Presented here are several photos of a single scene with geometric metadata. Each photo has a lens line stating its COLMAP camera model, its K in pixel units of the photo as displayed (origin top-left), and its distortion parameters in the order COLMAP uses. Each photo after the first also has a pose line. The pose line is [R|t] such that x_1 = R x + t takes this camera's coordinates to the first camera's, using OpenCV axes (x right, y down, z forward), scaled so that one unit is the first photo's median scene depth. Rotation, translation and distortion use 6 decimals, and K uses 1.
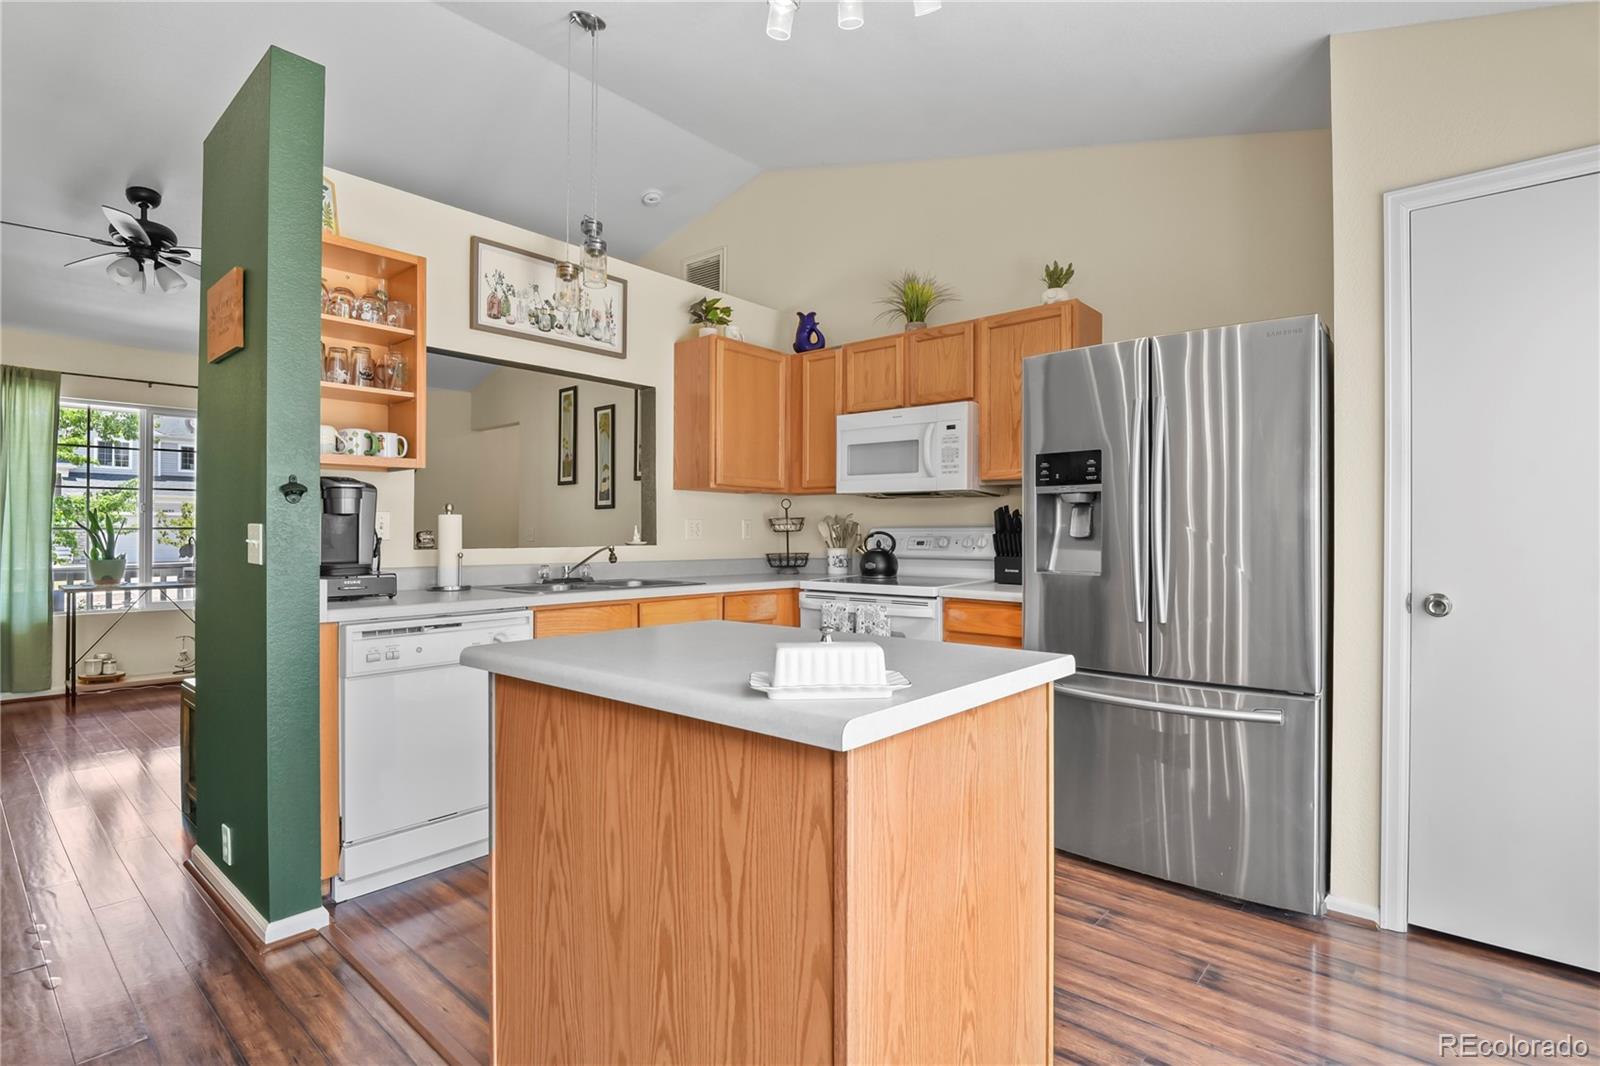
lens RADIAL K [[778.9, 0, 794.8], [0, 778.9, 521.3], [0, 0, 1]] dist [-0.010809, -0.004040]
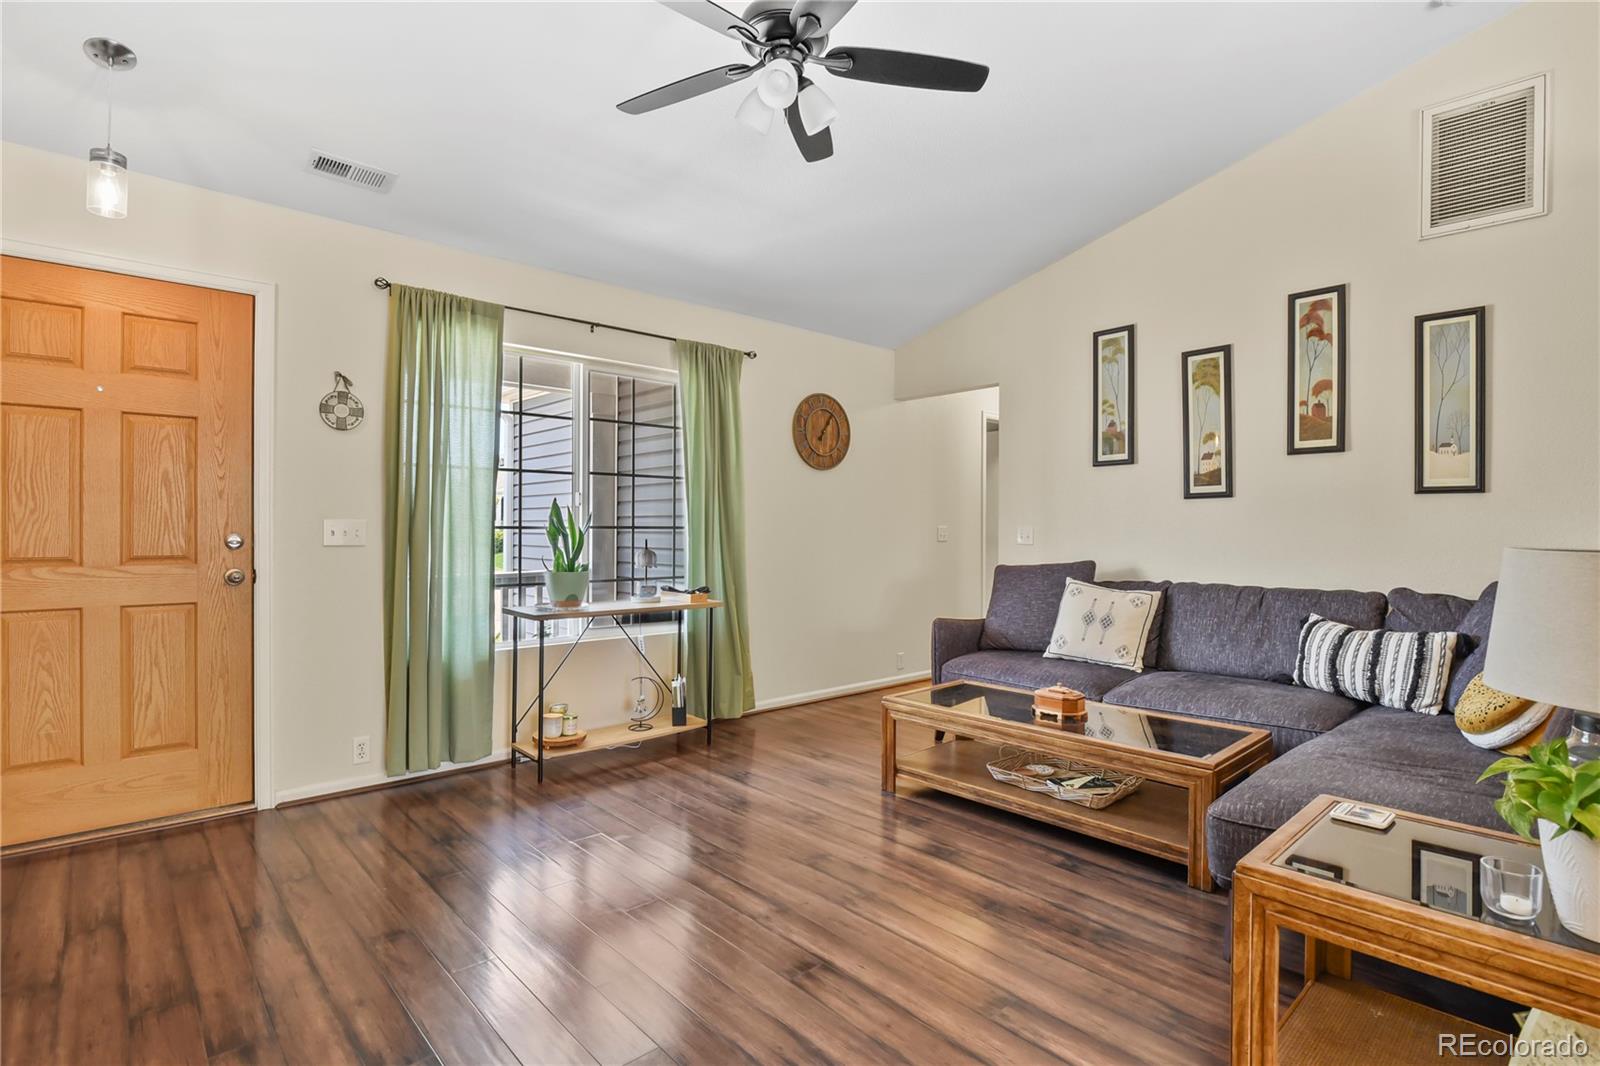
lens RADIAL K [[778.9, 0, 806.5], [0, 778.9, 531.0], [0, 0, 1]] dist [-0.010809, -0.004040]
pose [[0.993923, -0.001814, -0.110060, -0.844155], [0.003353, 0.999899, 0.013793, 0.003909], [0.110024, -0.014078, 0.993829, 0.449754]]
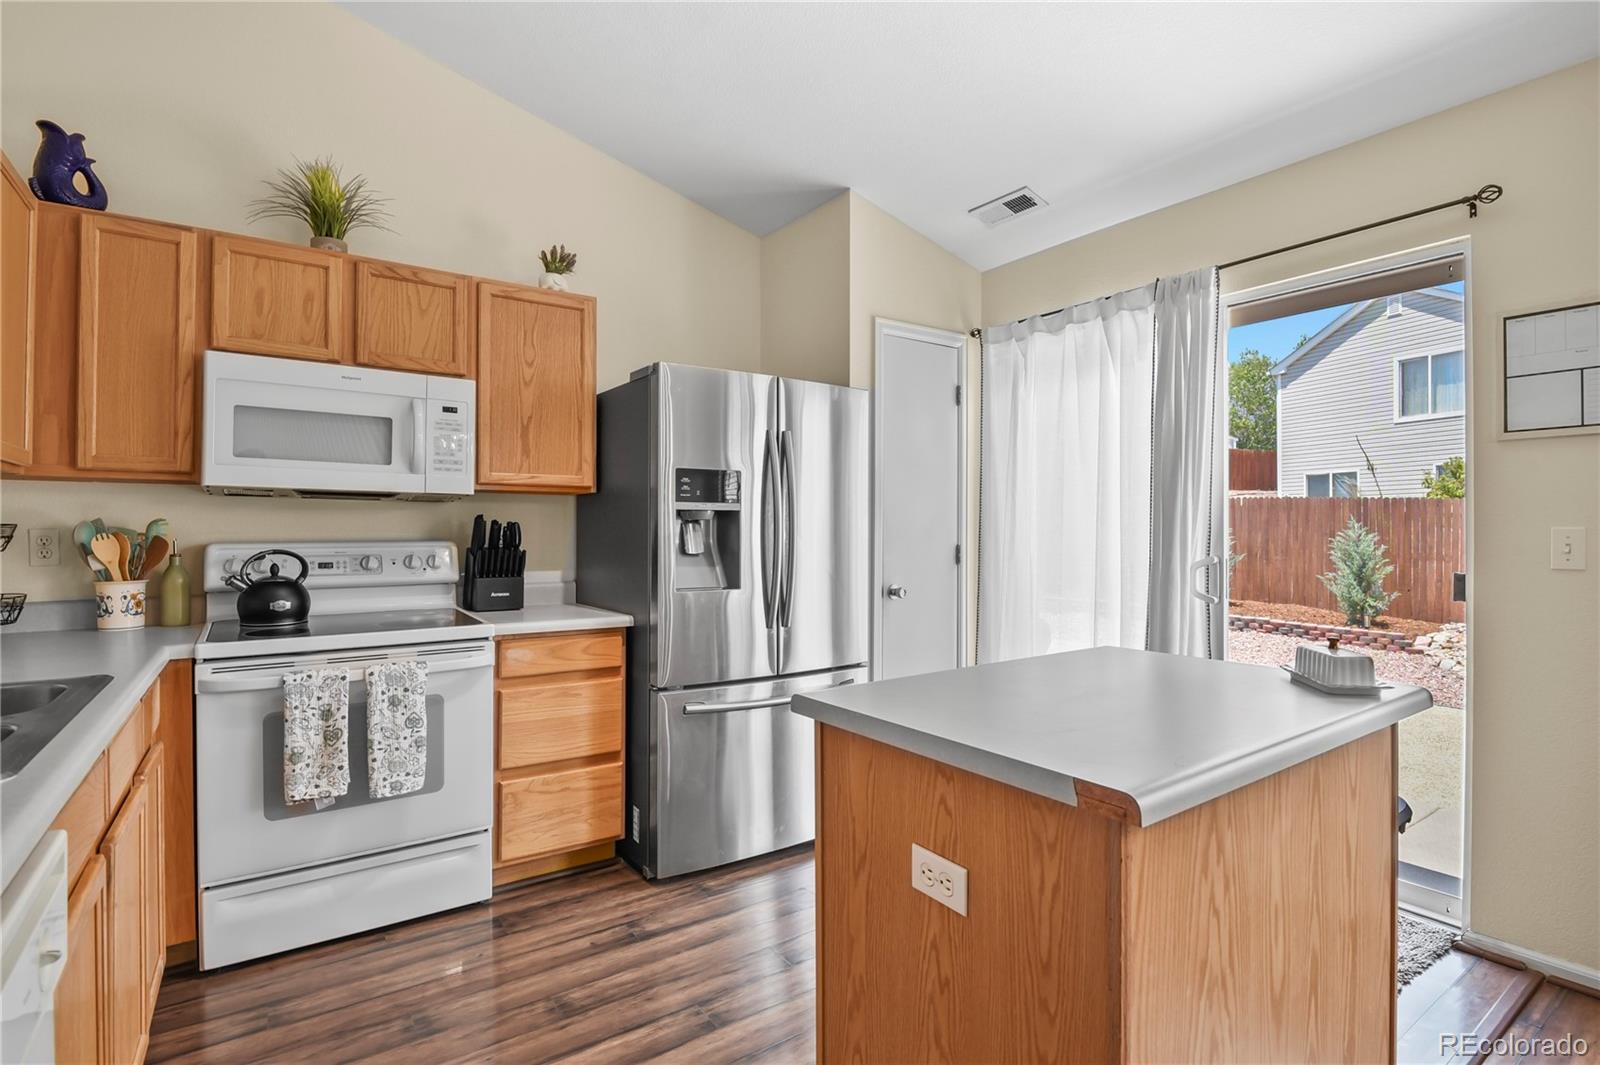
lens RADIAL K [[778.9, 0, 814.7], [0, 778.9, 532.8], [0, 0, 1]] dist [-0.010809, -0.004040]
pose [[0.224857, -0.004241, 0.974383, -0.432210], [-0.013419, 0.999882, 0.007449, -0.012199], [-0.974299, -0.014750, 0.224773, 0.466252]]
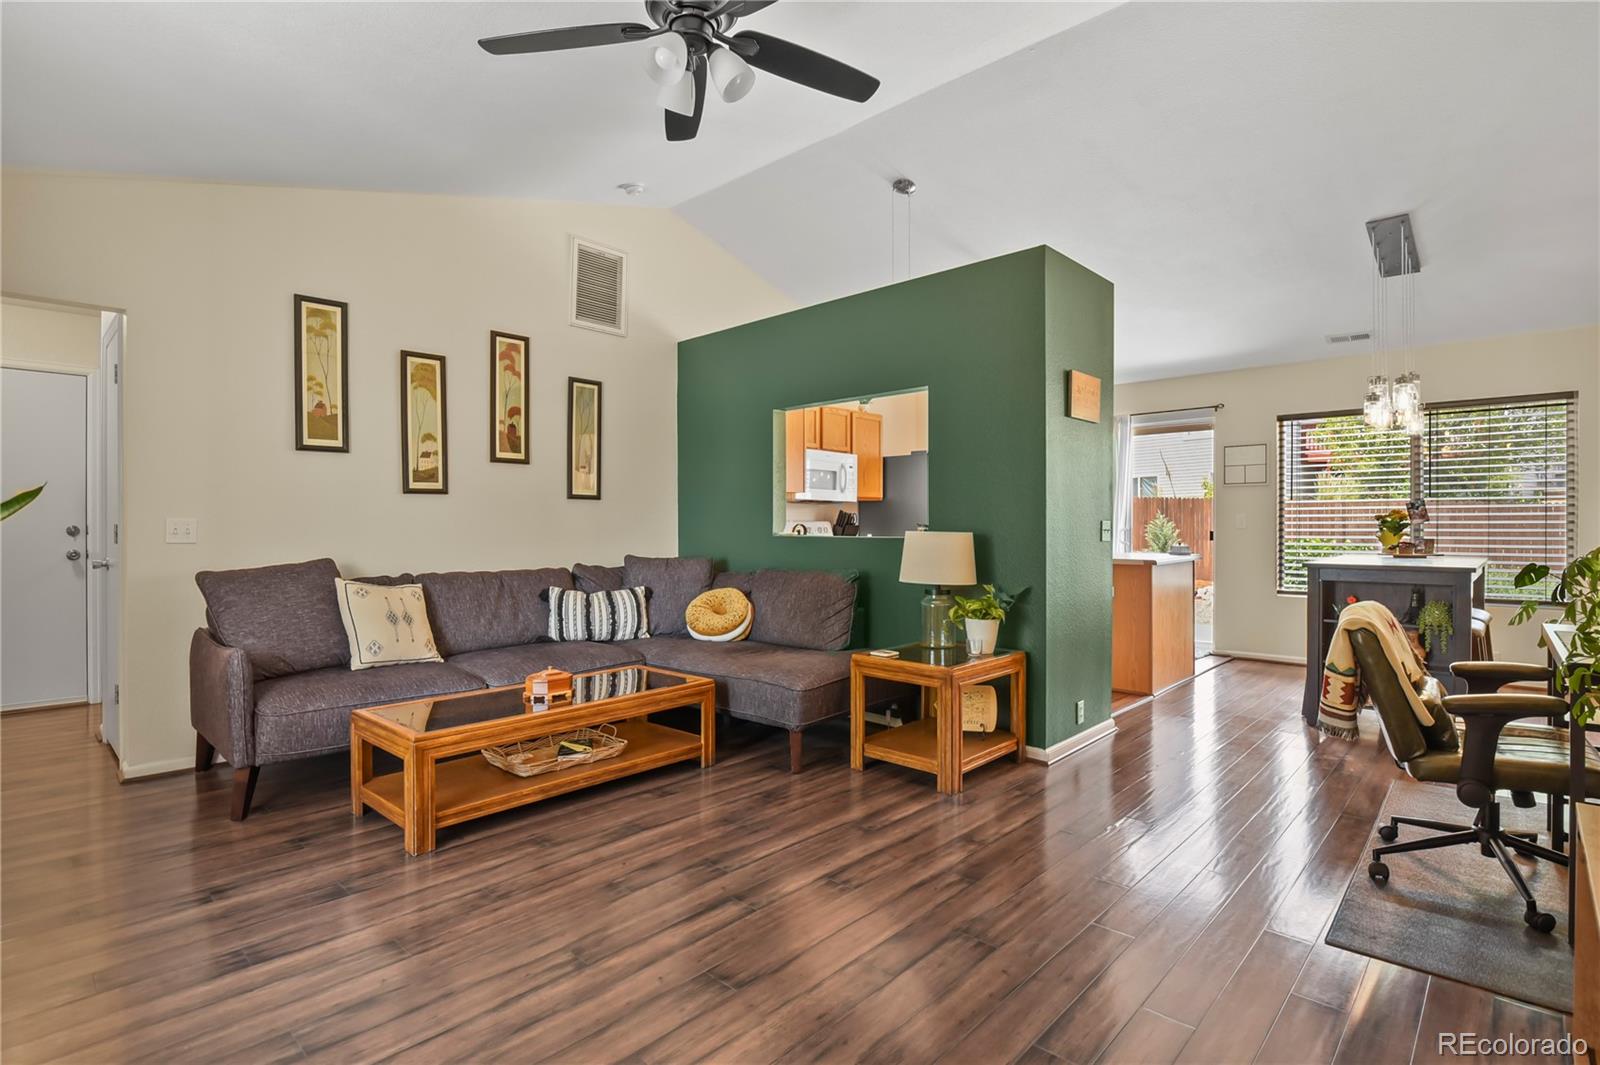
lens RADIAL K [[778.9, 0, 809.2], [0, 778.9, 532.5], [0, 0, 1]] dist [-0.010809, -0.004040]
pose [[0.028337, -0.013618, 0.999506, -1.569204], [-0.012785, 0.999820, 0.013984, 0.008913], [-0.999517, -0.013175, 0.028158, 0.996811]]
